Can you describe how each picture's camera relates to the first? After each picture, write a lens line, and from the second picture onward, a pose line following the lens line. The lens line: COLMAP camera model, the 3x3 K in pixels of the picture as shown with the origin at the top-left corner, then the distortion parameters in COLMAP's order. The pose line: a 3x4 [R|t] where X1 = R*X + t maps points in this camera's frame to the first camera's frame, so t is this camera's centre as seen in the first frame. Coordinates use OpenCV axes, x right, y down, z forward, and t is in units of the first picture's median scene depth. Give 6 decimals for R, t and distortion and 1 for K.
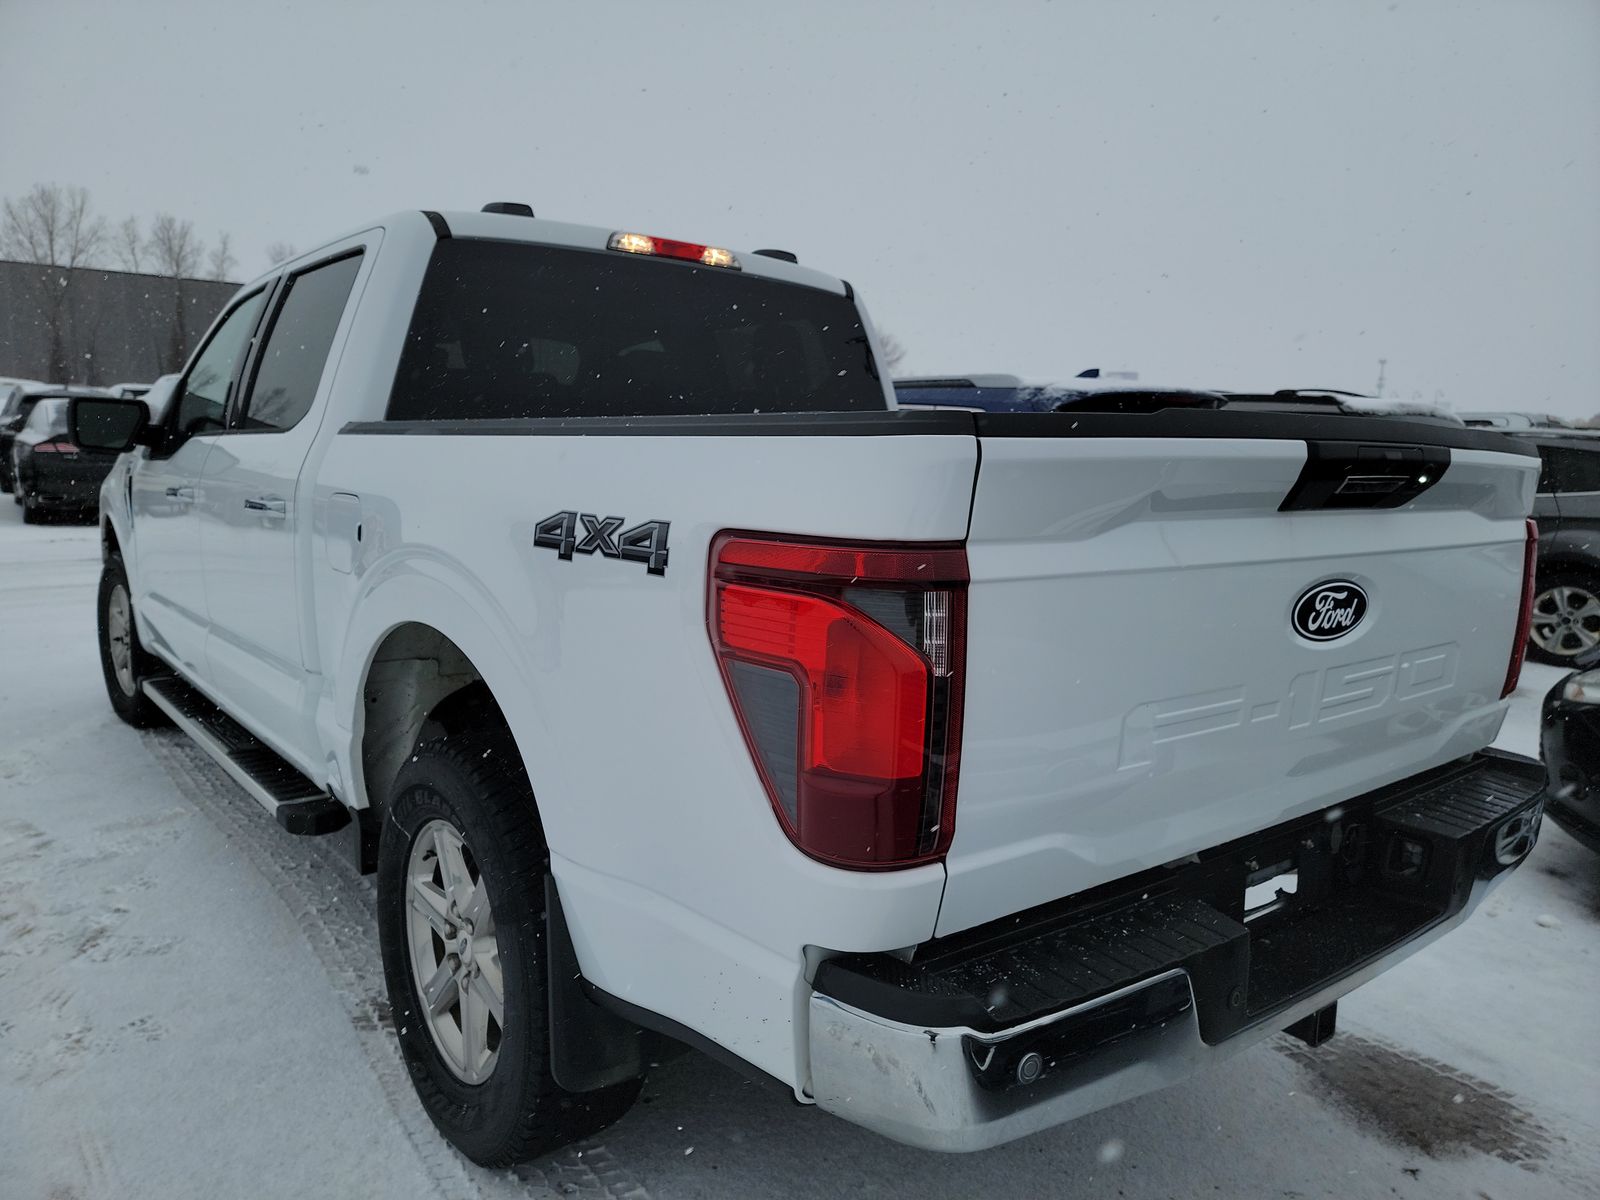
lens RADIAL K [[1133.9, 0, 810.5], [0, 1133.9, 610.0], [0, 0, 1]] dist [0.085312, -0.092161]
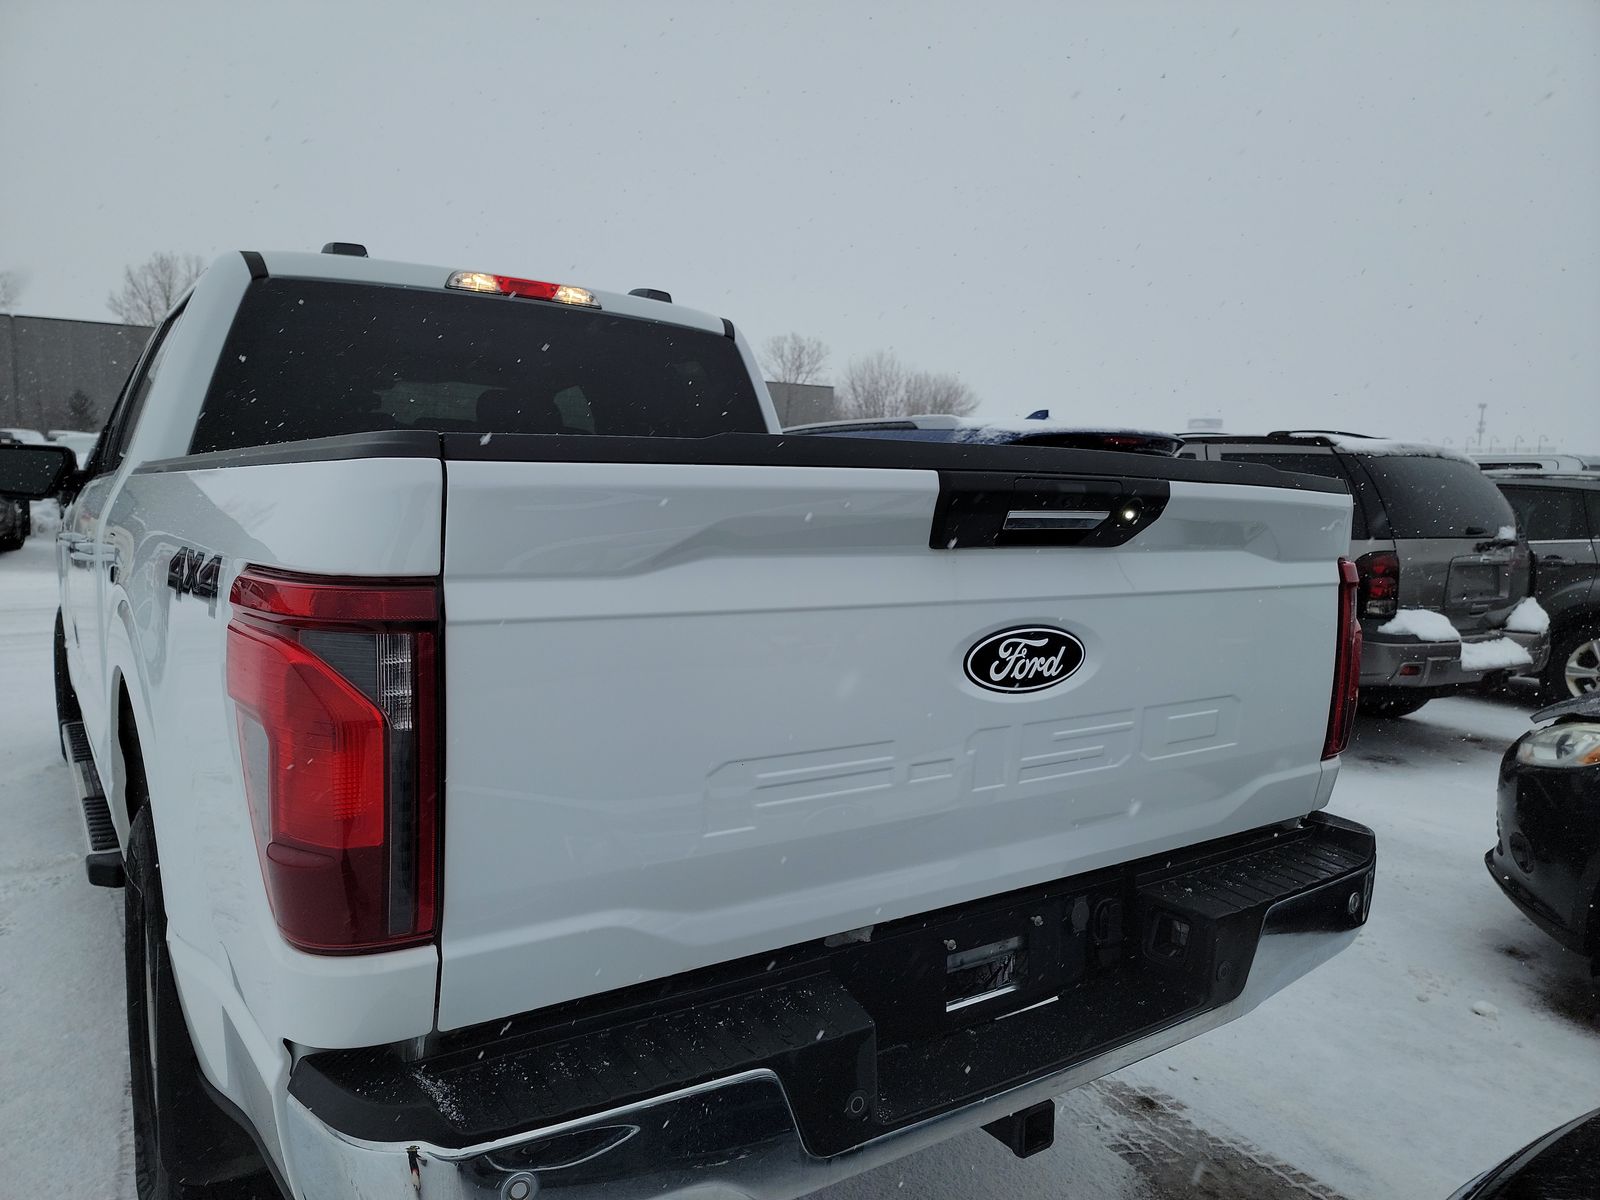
lens RADIAL K [[1127.3, 0, 812.7], [0, 1127.3, 597.3], [0, 0, 1]] dist [0.089689, -0.086921]
pose [[0.997432, 0.002463, -0.071576, 0.235482], [-0.006240, 0.998596, -0.052604, -0.000170], [0.071346, 0.052916, 0.996047, 0.066917]]
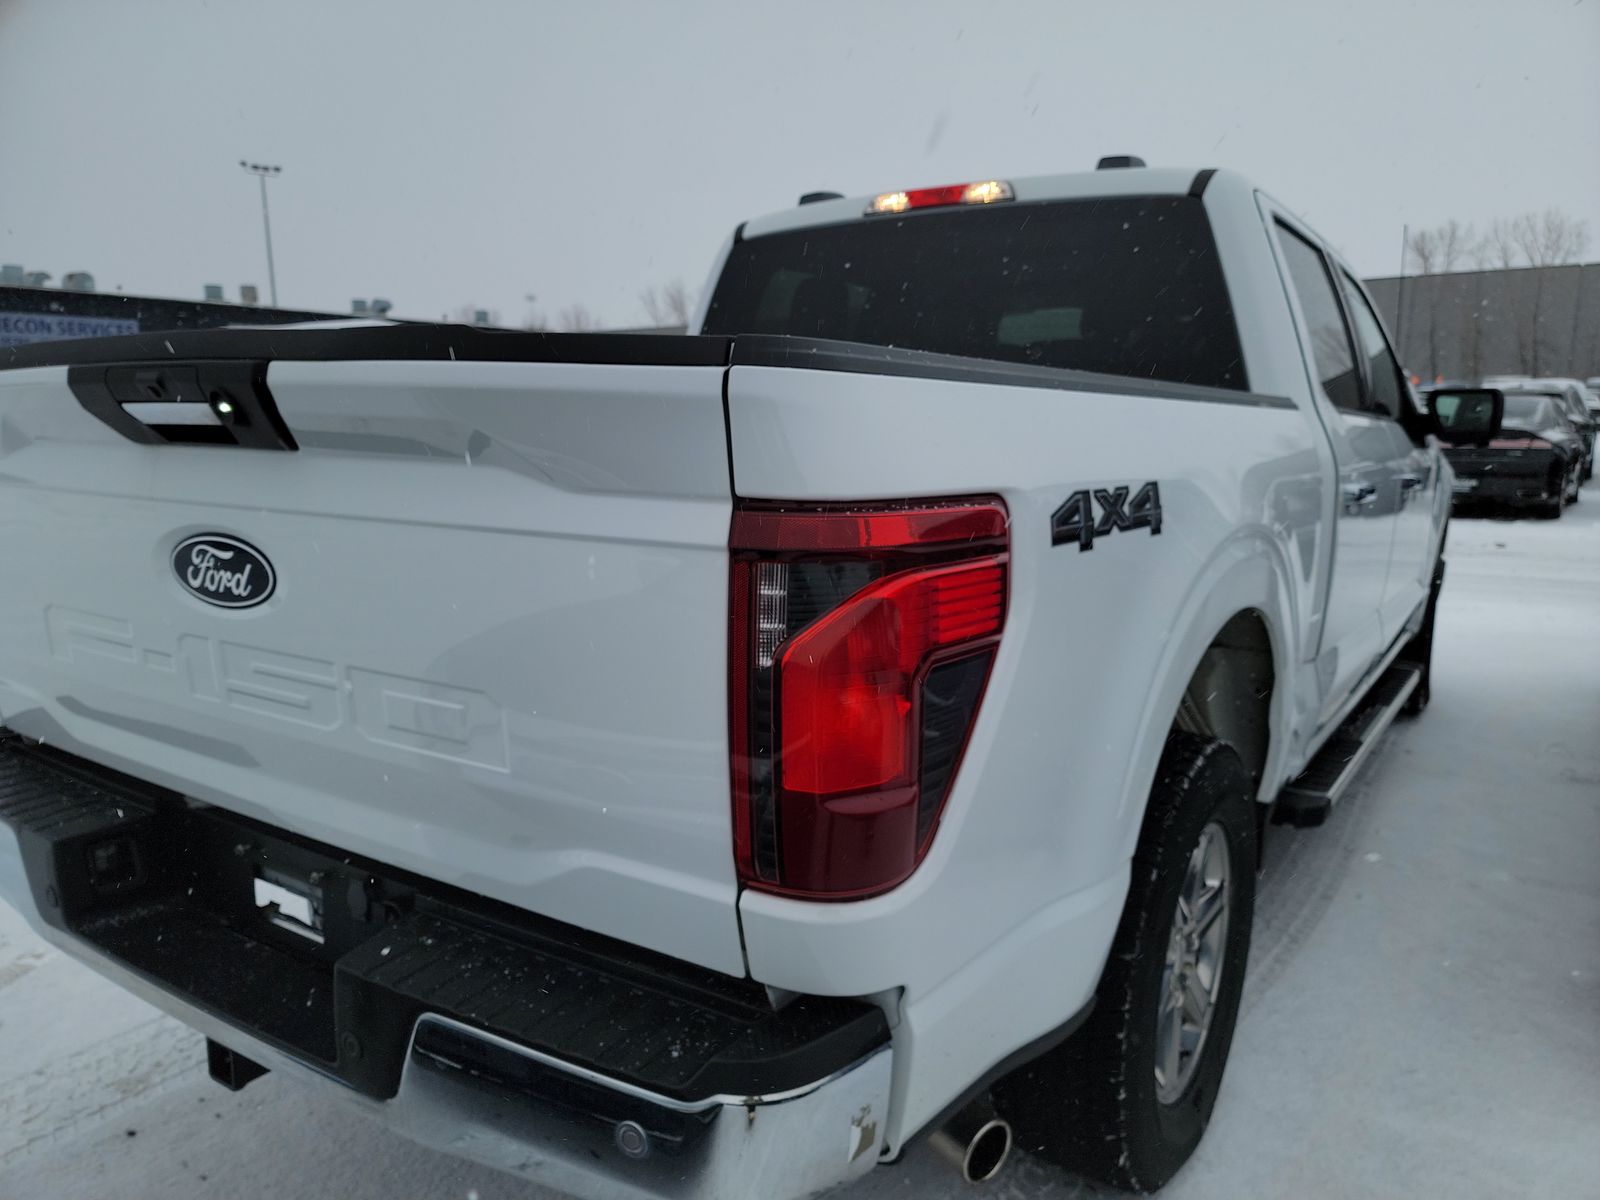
lens RADIAL K [[1133.9, 0, 810.5], [0, 1133.9, 610.0], [0, 0, 1]] dist [0.085312, -0.092161]
pose [[0.285469, 0.132533, -0.949180, 0.918267], [-0.134716, 0.986108, 0.097173, -0.073600], [0.948873, 0.100129, 0.299357, 0.780748]]
